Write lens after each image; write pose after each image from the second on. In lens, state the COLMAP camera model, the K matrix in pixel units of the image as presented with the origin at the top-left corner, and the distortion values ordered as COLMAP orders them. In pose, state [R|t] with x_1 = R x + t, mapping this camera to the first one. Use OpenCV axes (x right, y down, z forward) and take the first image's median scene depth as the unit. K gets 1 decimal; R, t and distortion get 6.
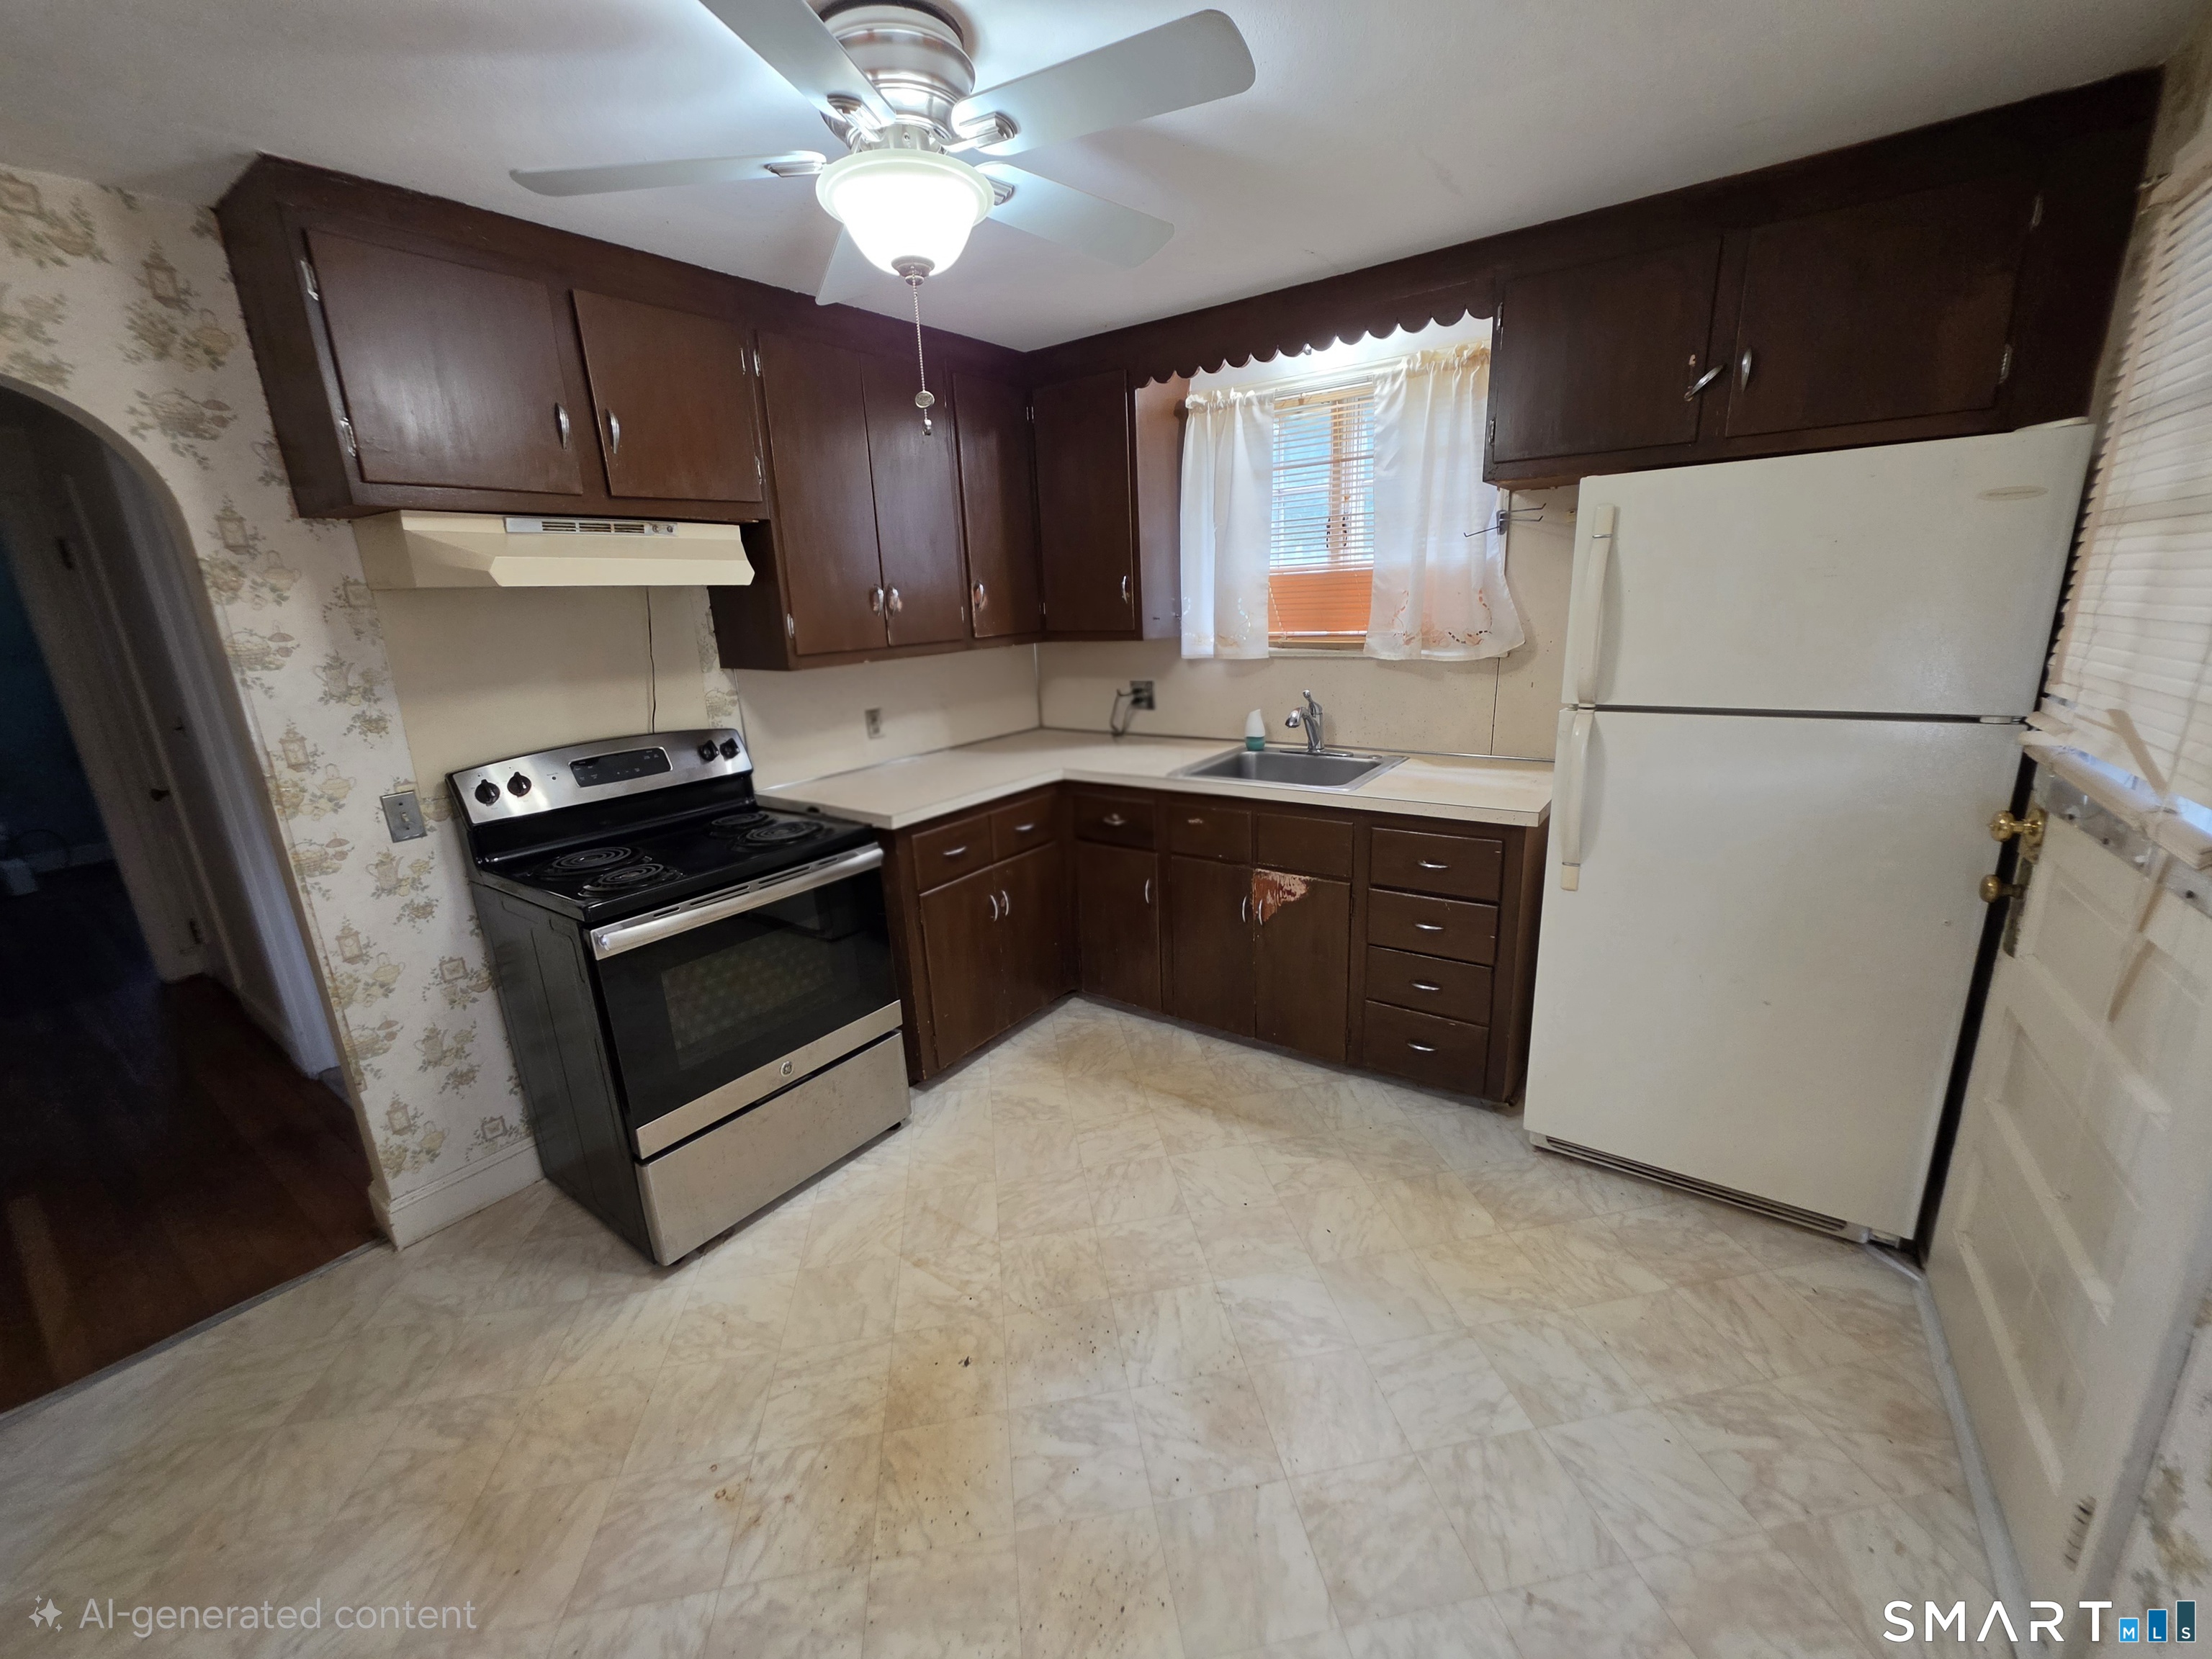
lens RADIAL K [[888.3, 0, 1107.1], [0, 888.3, 833.6], [0, 0, 1]] dist [-0.000664, -0.000605]
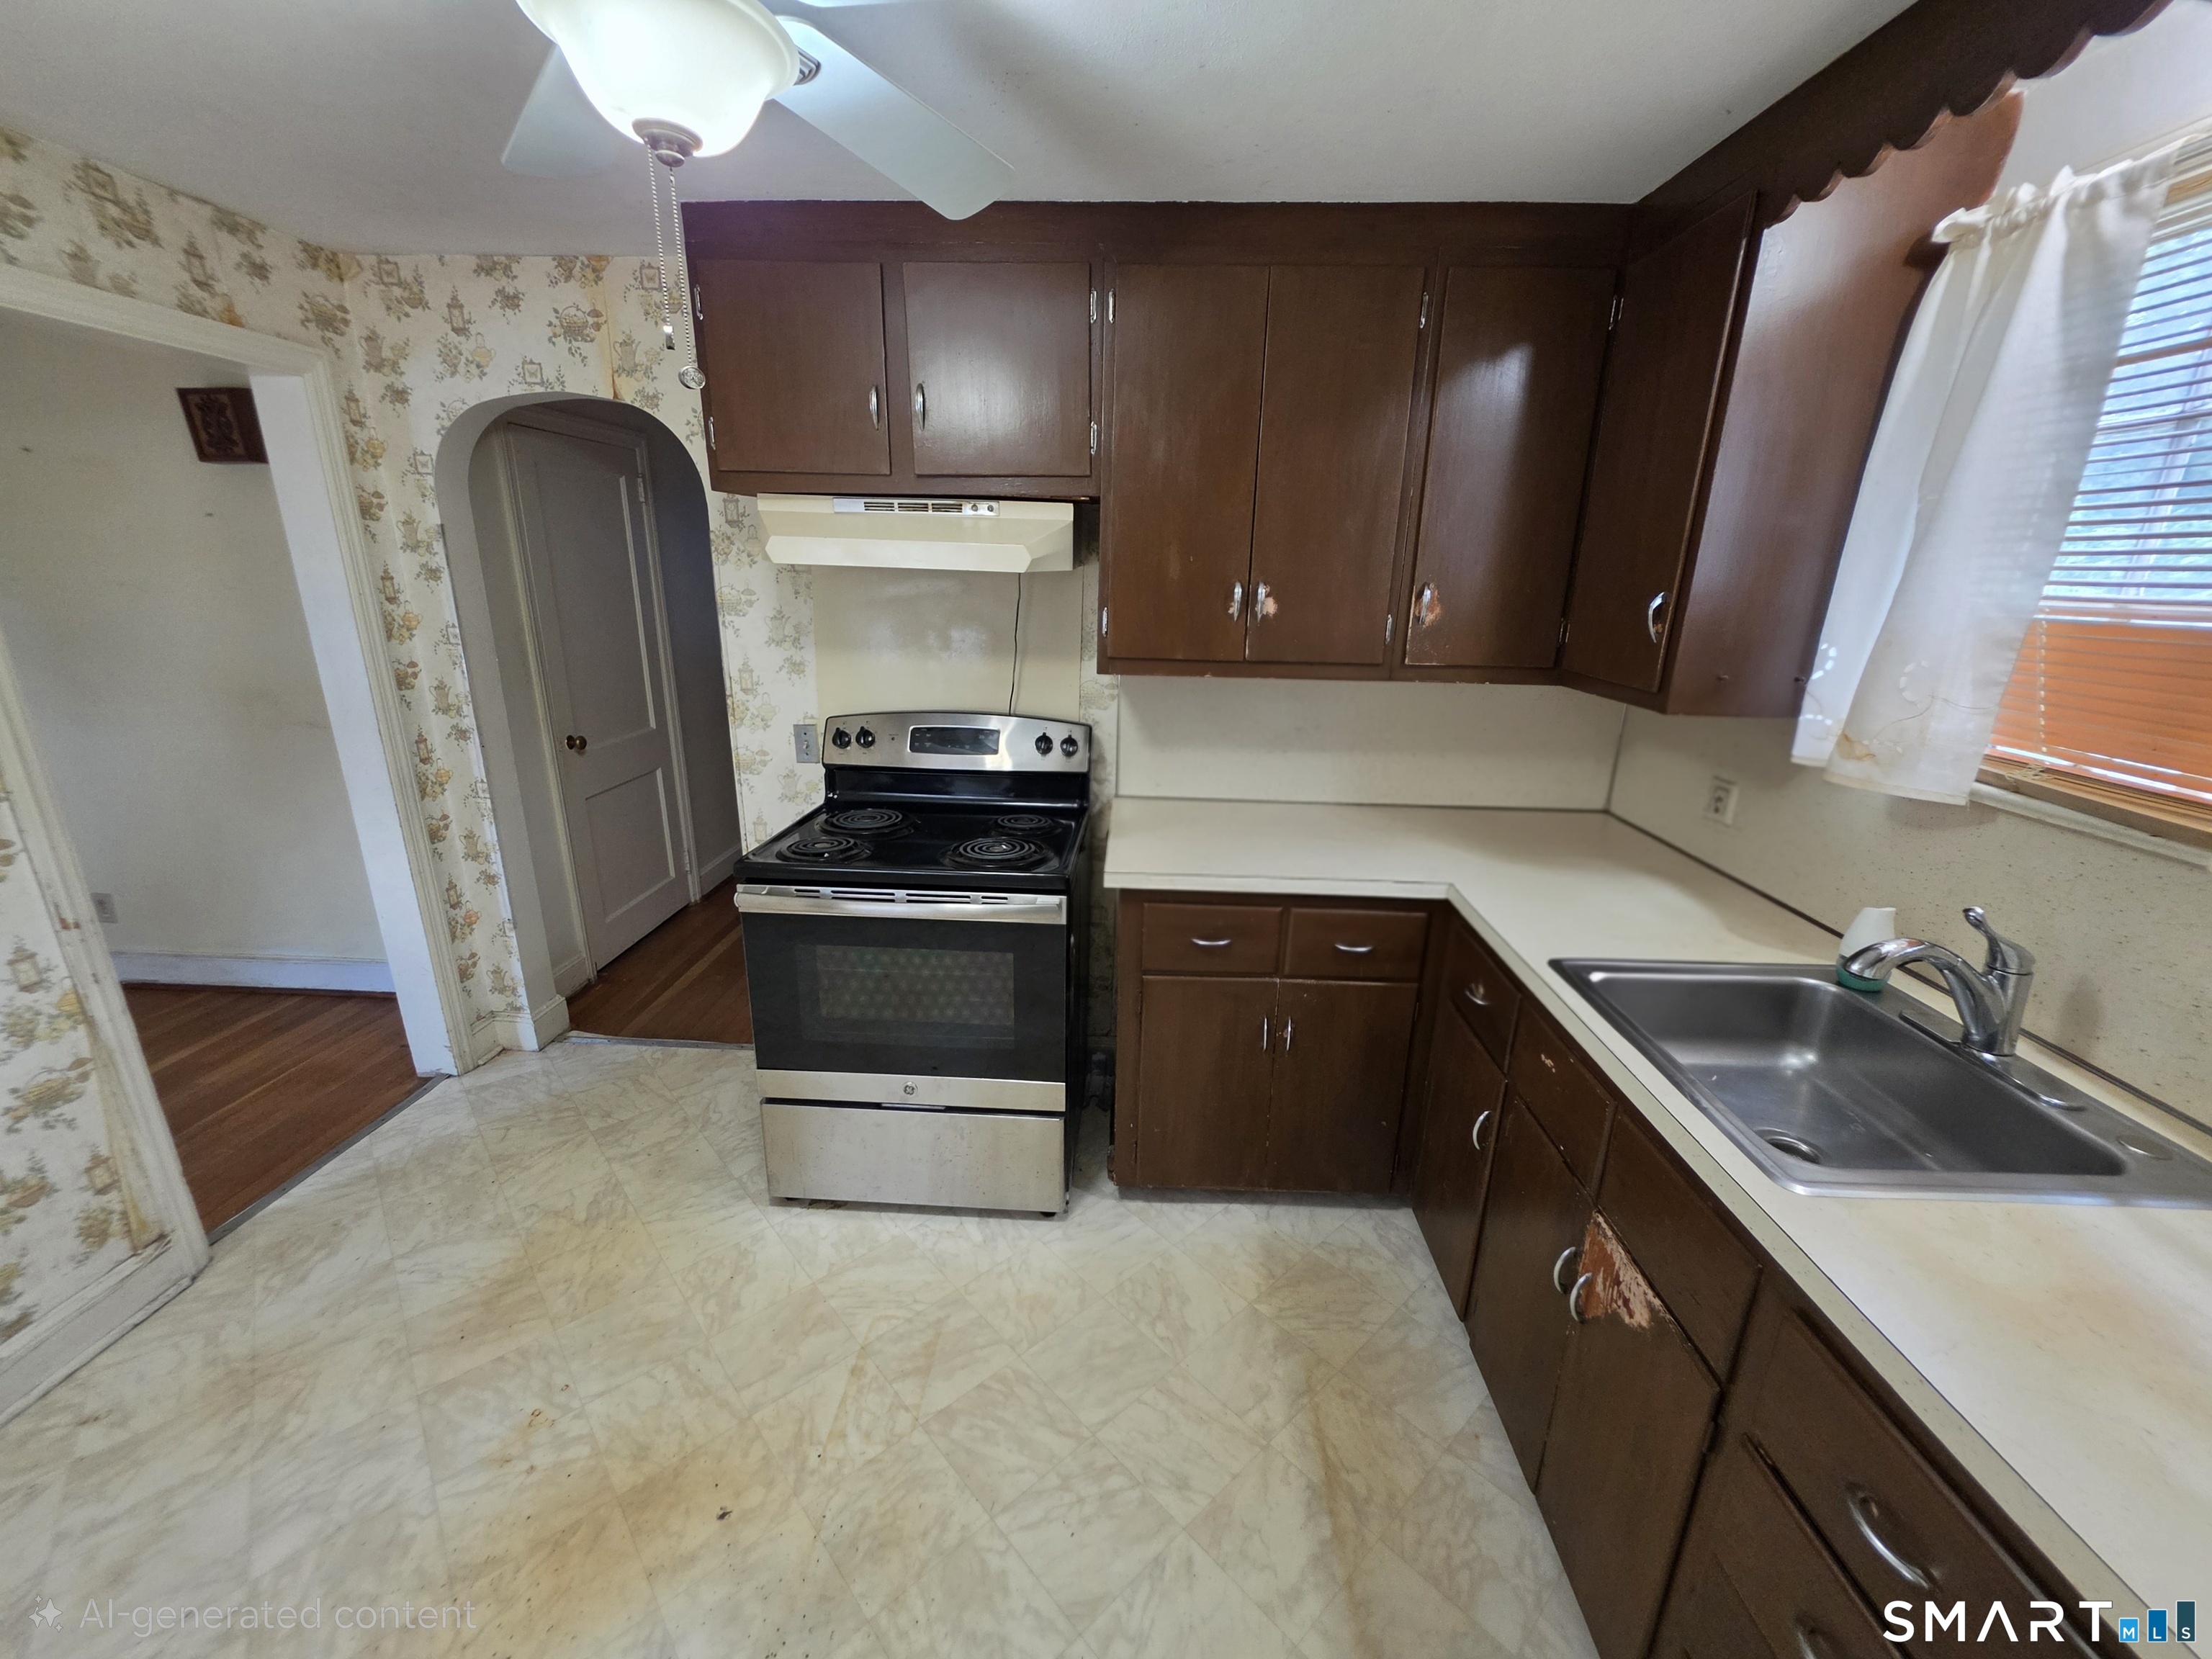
lens RADIAL K [[888.3, 0, 1107.1], [0, 888.3, 833.6], [0, 0, 1]] dist [-0.000664, -0.000605]
pose [[0.553571, 0.292528, -0.779735, 0.390456], [-0.263025, 0.949768, 0.169584, -0.197141], [0.790175, 0.111213, 0.602706, 0.540198]]
